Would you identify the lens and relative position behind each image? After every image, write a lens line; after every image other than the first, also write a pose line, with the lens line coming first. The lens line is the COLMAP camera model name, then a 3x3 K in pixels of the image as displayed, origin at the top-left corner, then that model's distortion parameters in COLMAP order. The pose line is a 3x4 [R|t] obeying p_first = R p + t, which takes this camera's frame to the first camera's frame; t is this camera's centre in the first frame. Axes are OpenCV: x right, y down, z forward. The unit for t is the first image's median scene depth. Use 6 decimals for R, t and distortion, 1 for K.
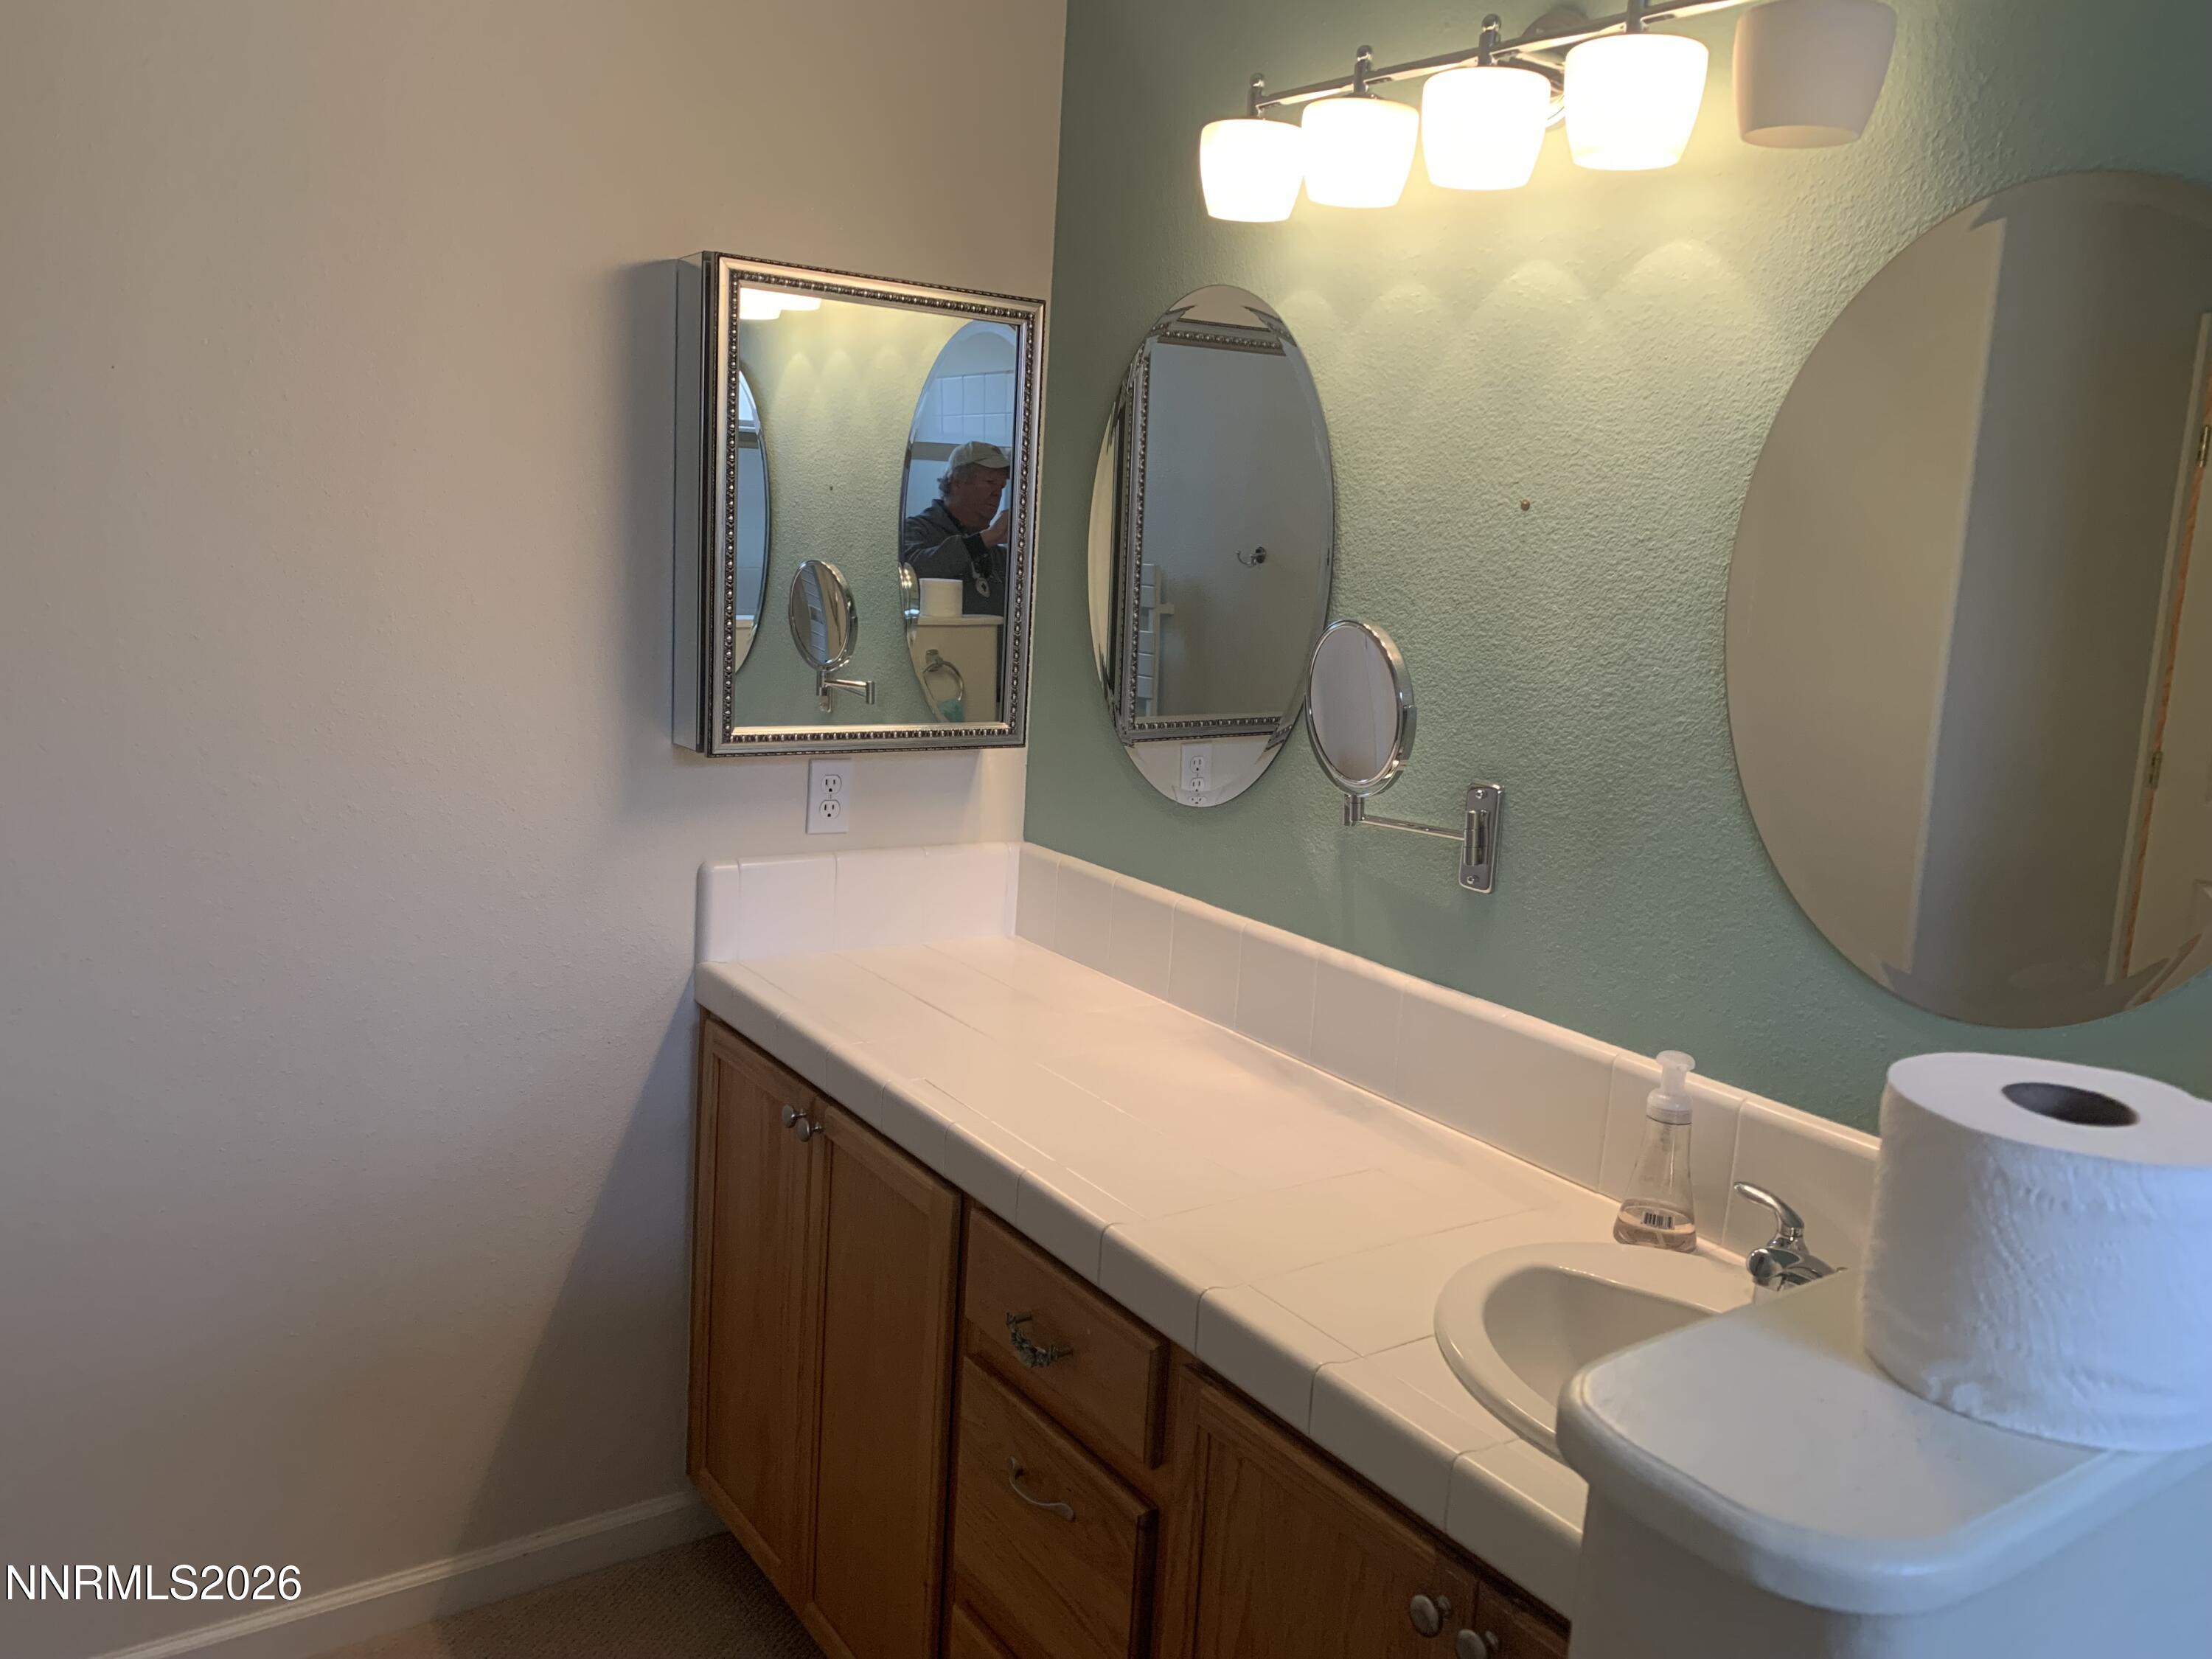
lens RADIAL K [[1681.7, 0, 1107.8], [0, 1681.7, 815.3], [0, 0, 1]] dist [0.007611, -0.000358]
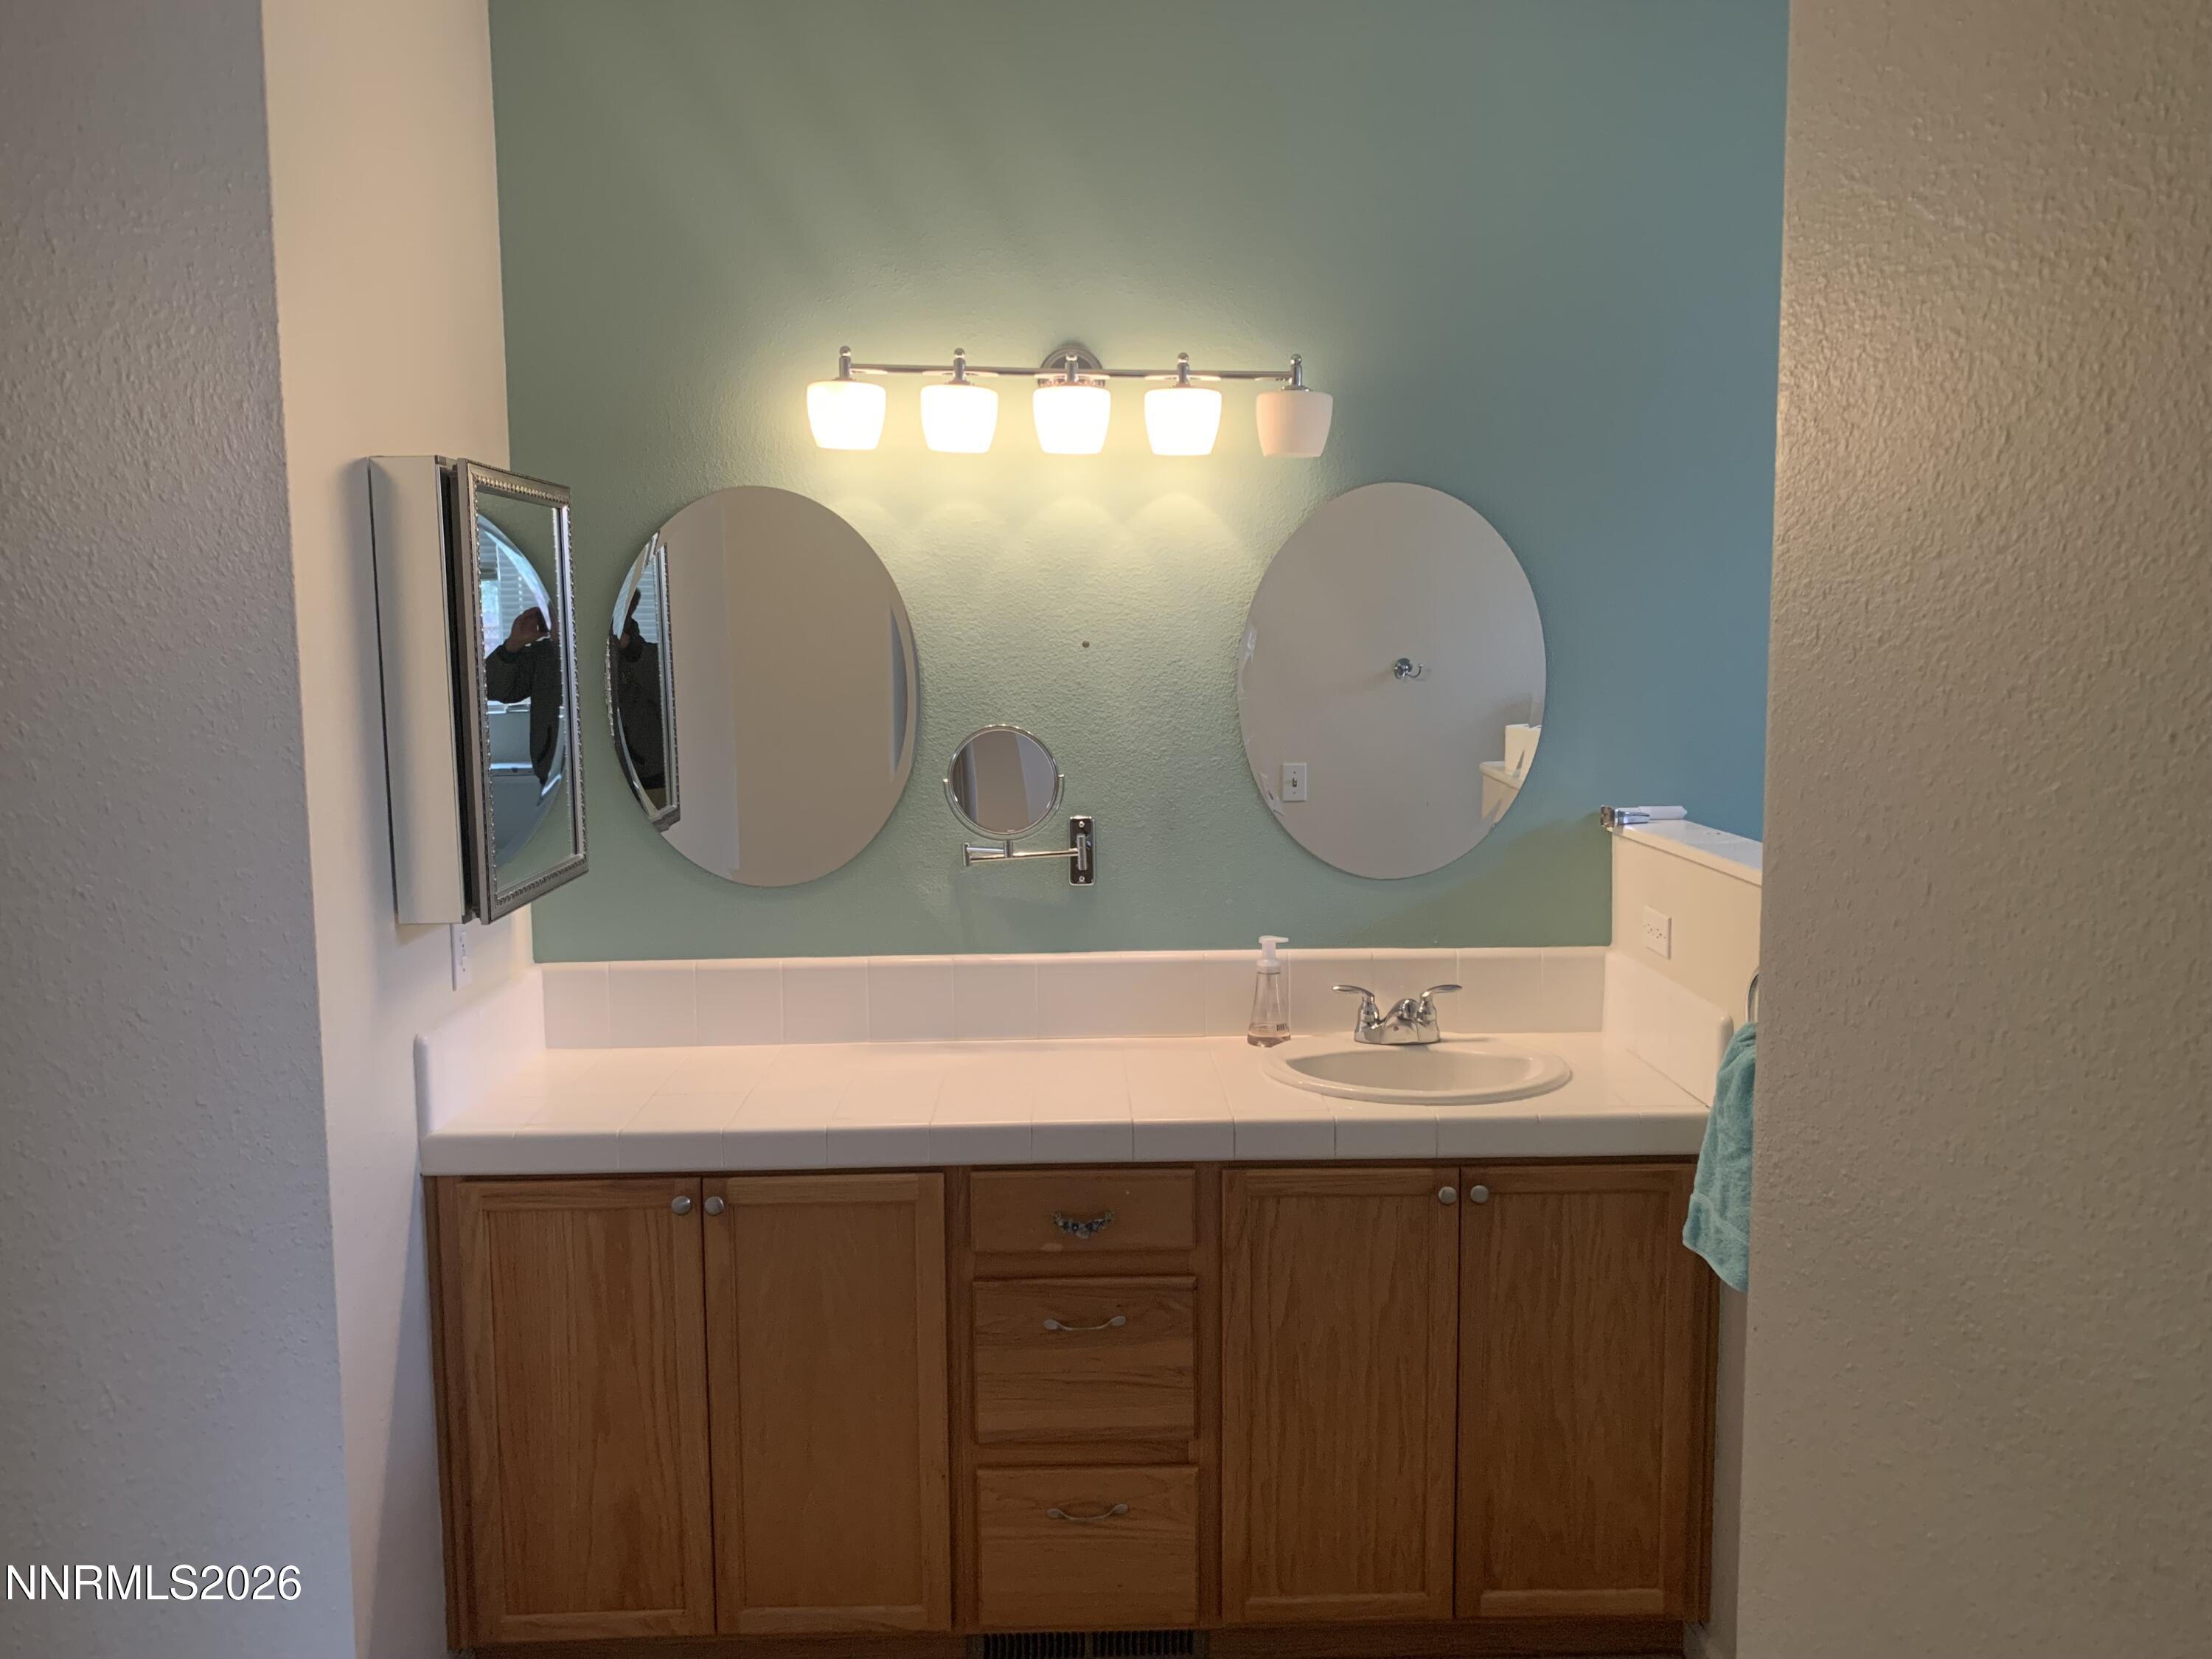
lens RADIAL K [[1681.7, 0, 1107.8], [0, 1681.7, 815.3], [0, 0, 1]] dist [0.007611, -0.000358]
pose [[0.519495, -0.144836, 0.842109, -1.109711], [0.179959, 0.981970, 0.057875, -0.109937], [-0.835308, 0.121479, 0.536193, 0.131184]]
